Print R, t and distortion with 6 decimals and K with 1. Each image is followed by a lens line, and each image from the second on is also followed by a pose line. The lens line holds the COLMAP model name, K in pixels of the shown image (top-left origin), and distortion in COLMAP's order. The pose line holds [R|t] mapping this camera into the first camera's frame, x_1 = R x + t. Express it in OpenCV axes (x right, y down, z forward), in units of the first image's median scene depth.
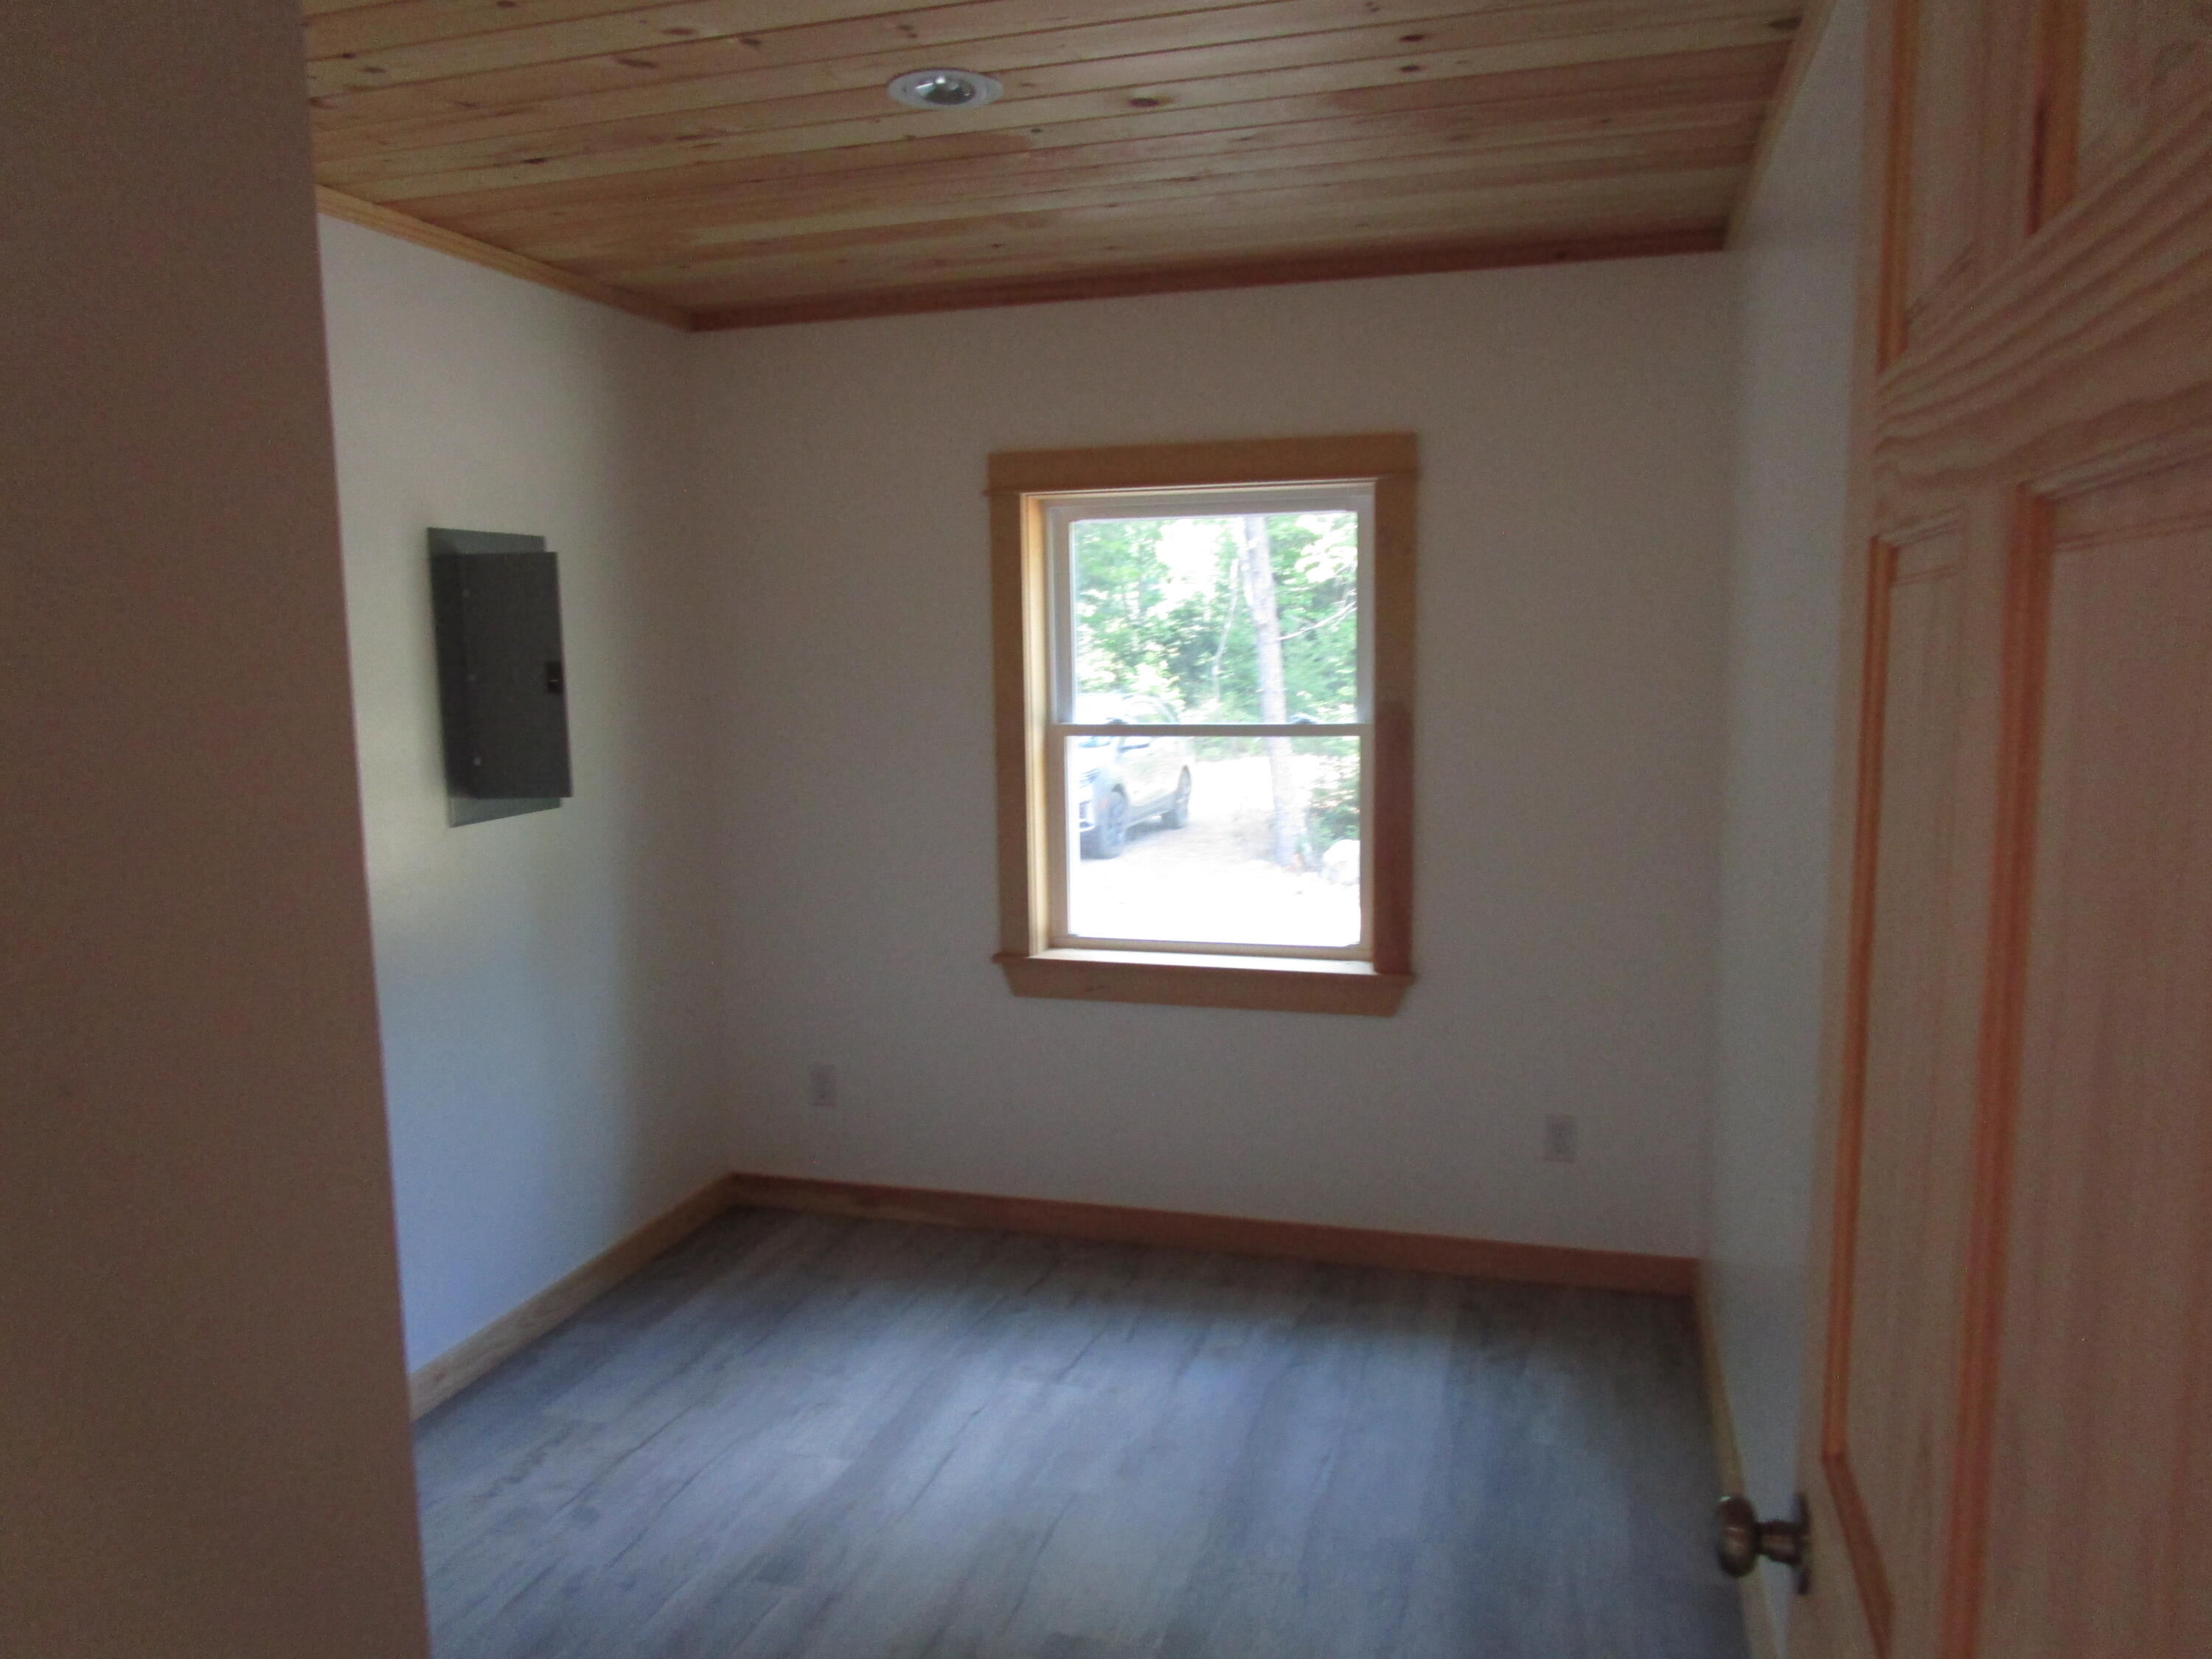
lens RADIAL K [[1567.6, 0, 1105.1], [0, 1567.6, 831.0], [0, 0, 1]] dist [-0.030030, -0.003967]
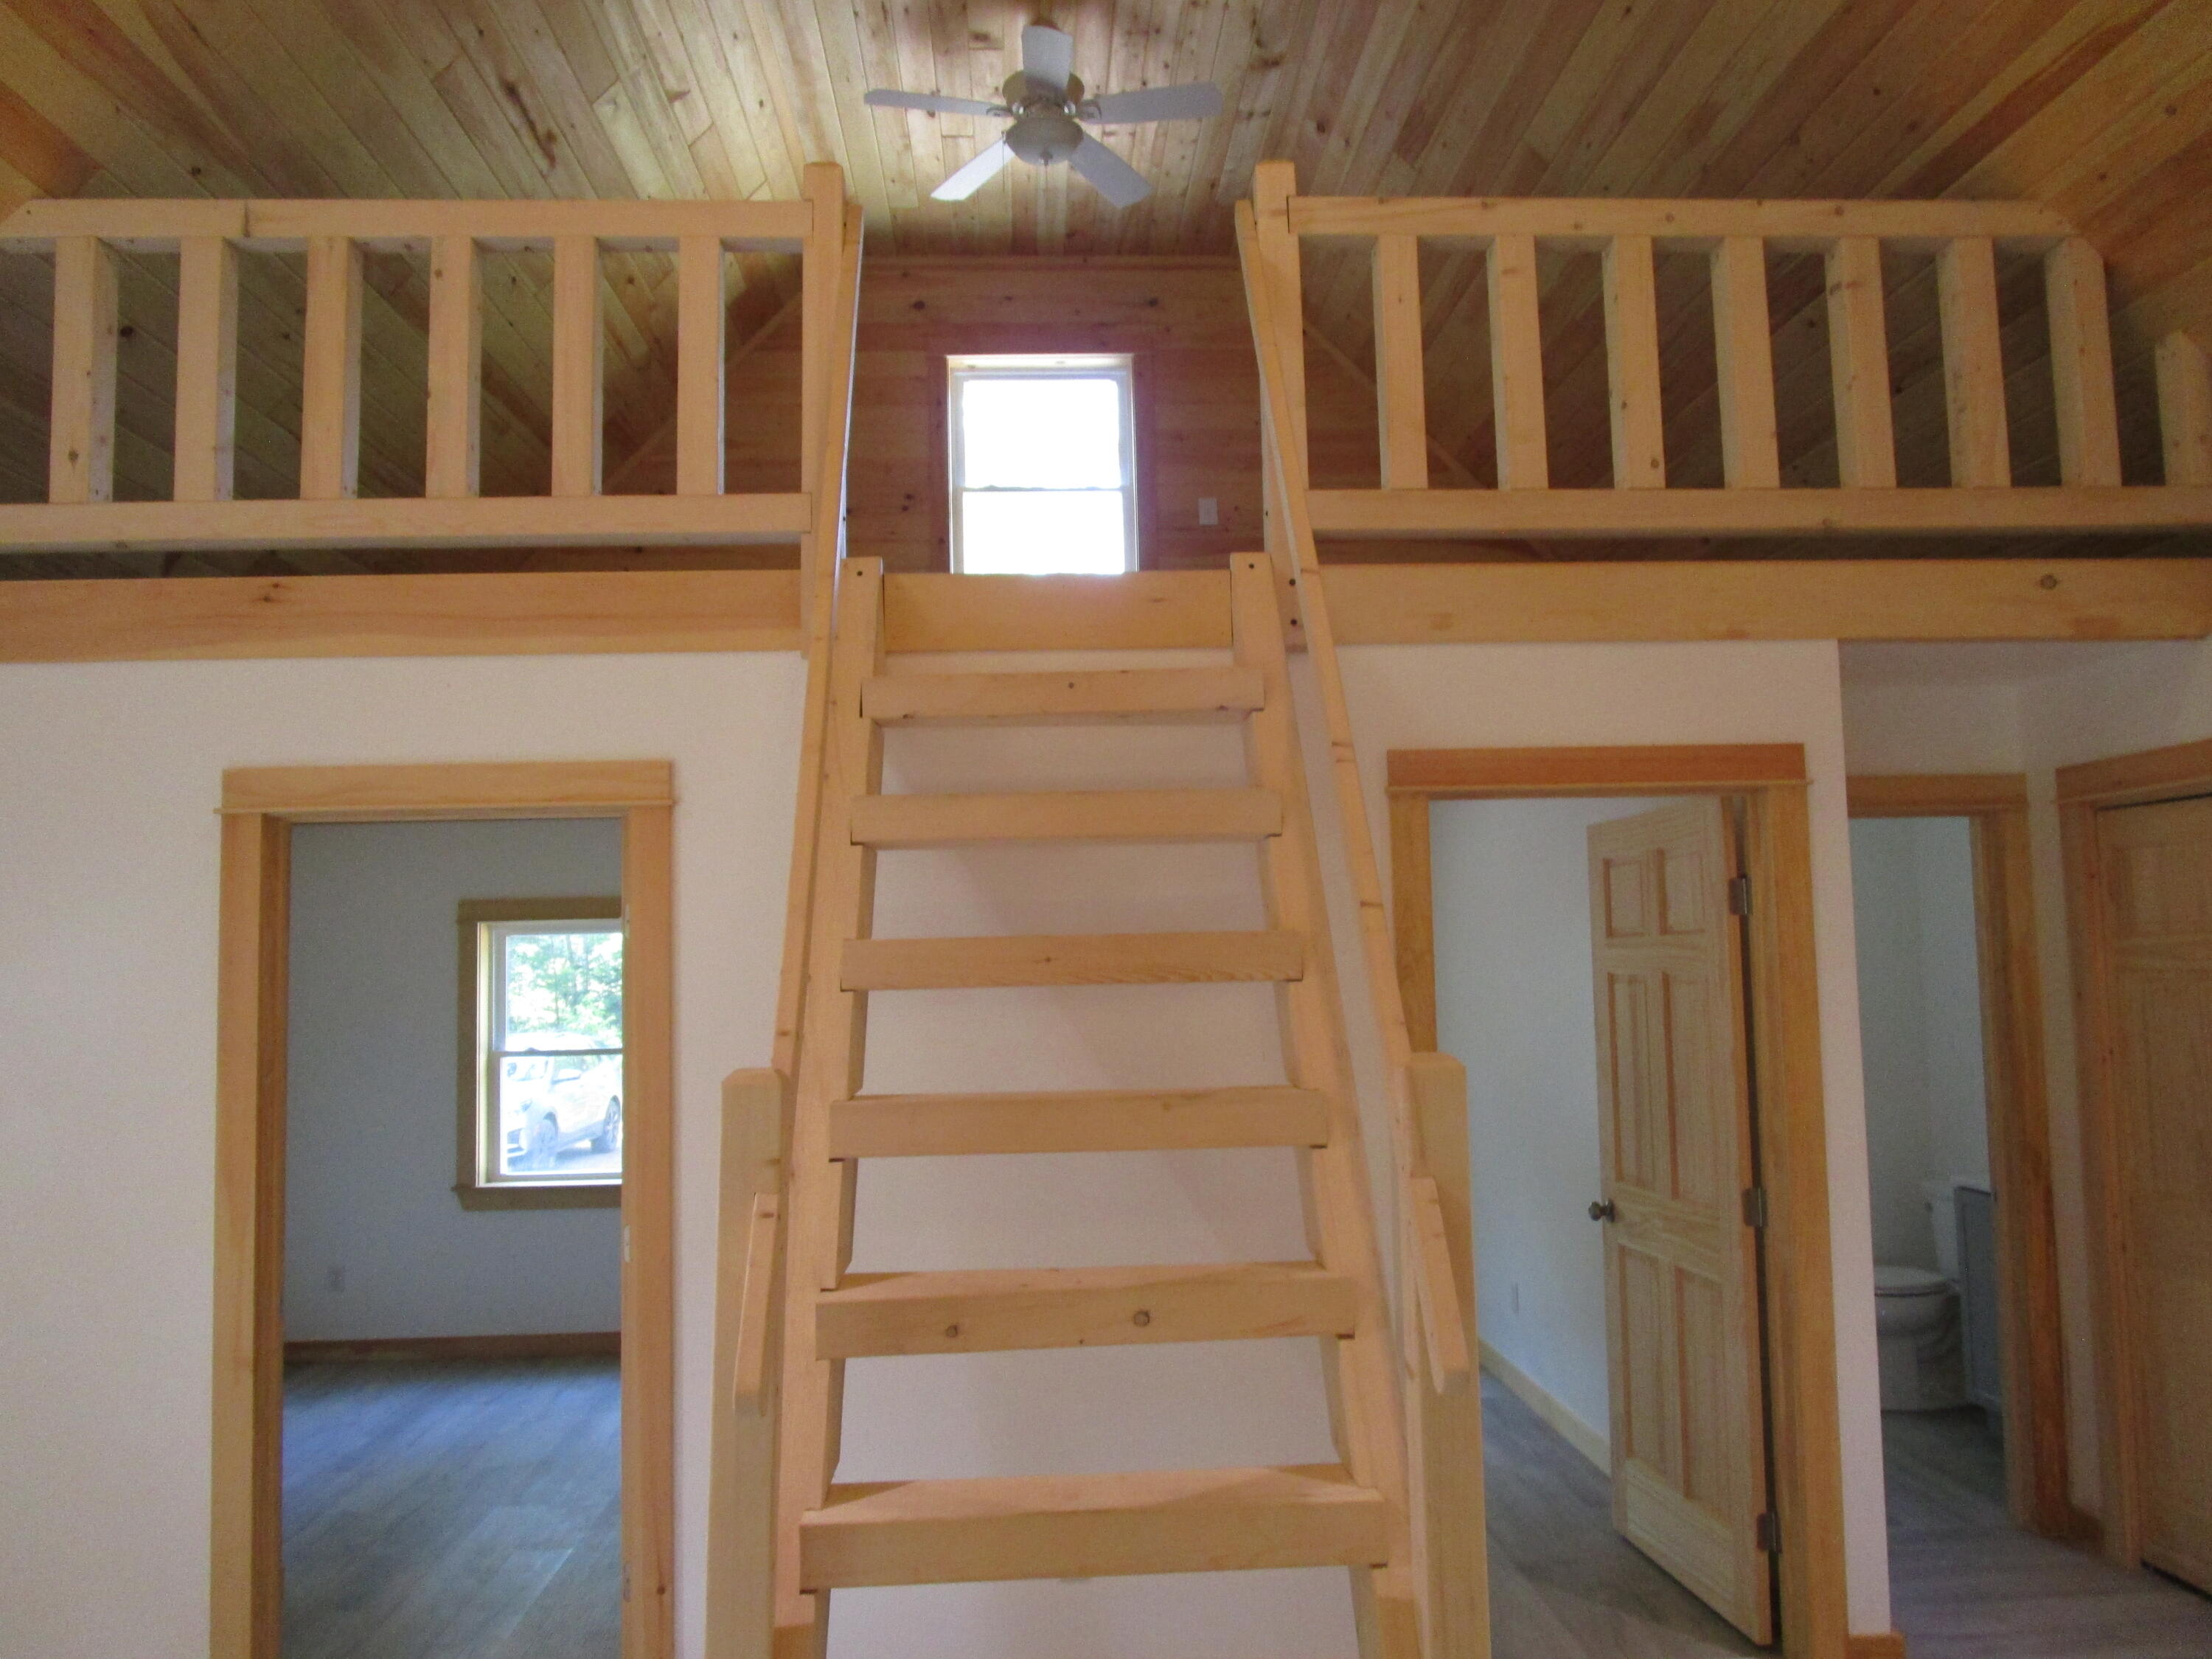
lens RADIAL K [[1567.6, 0, 1109.3], [0, 1567.6, 831.5], [0, 0, 1]] dist [-0.030030, -0.003967]
pose [[0.941662, 0.020128, 0.335957, 0.005925], [0.051186, 0.978034, -0.202065, 0.019164], [-0.332645, 0.207473, 0.919947, -0.209038]]
